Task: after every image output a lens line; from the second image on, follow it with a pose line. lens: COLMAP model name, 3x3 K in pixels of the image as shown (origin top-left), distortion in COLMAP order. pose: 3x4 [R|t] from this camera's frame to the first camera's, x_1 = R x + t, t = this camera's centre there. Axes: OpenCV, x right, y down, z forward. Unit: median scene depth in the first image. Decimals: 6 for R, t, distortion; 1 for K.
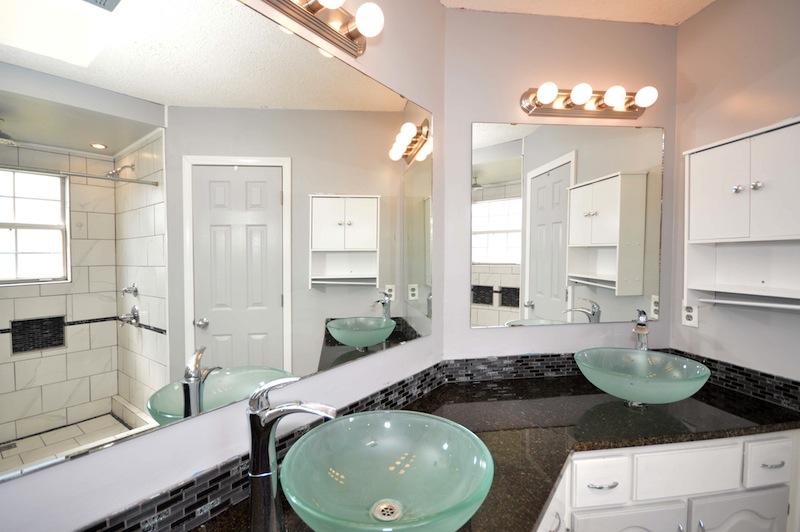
lens RADIAL K [[368.3, 0, 402.5], [0, 368.3, 274.8], [0, 0, 1]] dist [0.001192, 0.000205]
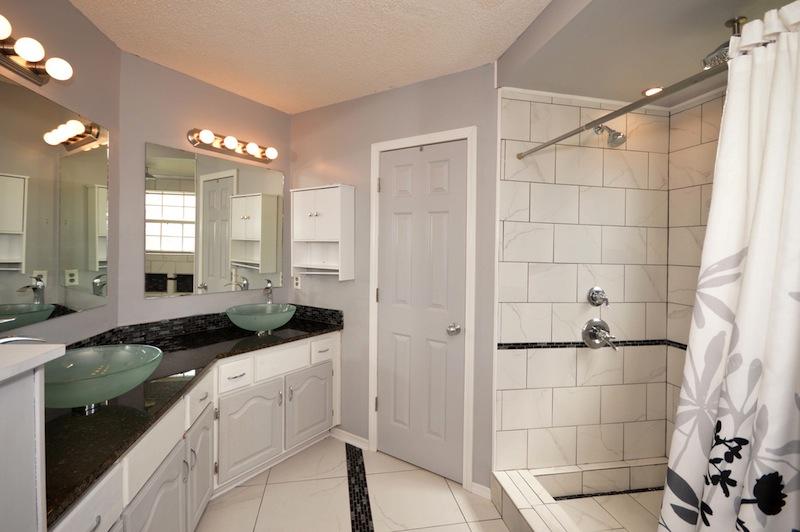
lens RADIAL K [[353.0, 0, 400.9], [0, 353.0, 261.9], [0, 0, 1]] dist [0.000352, -0.000305]
pose [[0.680534, 0.001709, 0.732714, -0.106336], [0.004848, 0.999965, -0.006835, 0.025460], [-0.732700, 0.008203, 0.680502, -0.479494]]
